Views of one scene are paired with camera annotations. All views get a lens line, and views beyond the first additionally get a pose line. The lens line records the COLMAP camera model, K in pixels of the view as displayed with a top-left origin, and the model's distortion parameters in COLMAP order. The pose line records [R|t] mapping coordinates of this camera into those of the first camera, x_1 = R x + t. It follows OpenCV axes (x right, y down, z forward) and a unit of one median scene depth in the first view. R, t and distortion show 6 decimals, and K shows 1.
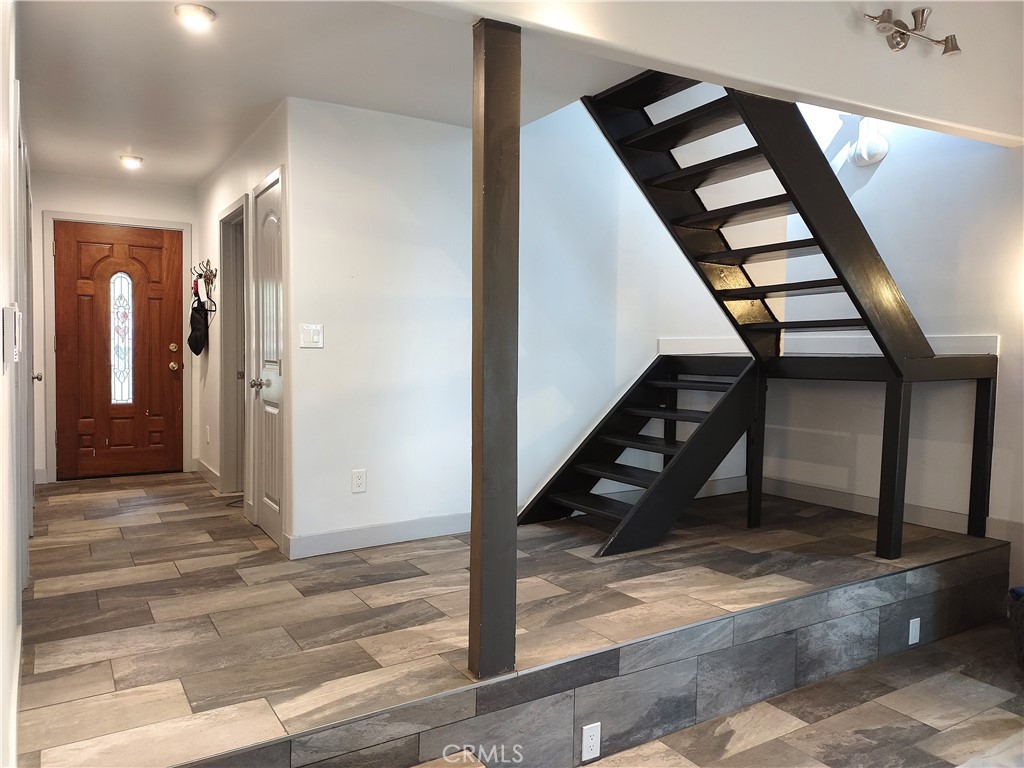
lens RADIAL K [[762.8, 0, 509.3], [0, 762.8, 386.0], [0, 0, 1]] dist [0.070122, -0.076892]
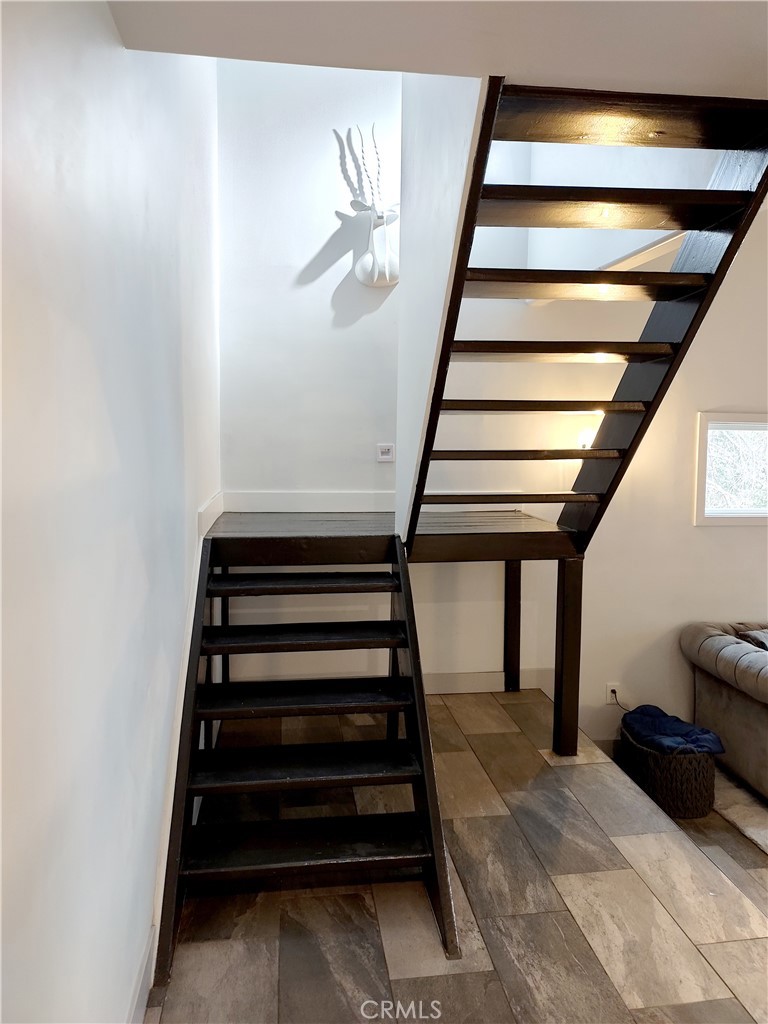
lens RADIAL K [[762.8, 0, 383.1], [0, 762.8, 510.3], [0, 0, 1]] dist [0.070122, -0.076892]
pose [[0.398414, -0.091178, 0.912663, -0.394472], [0.041284, 0.995821, 0.081463, -0.143403], [-0.916276, 0.005222, 0.400513, 0.857764]]
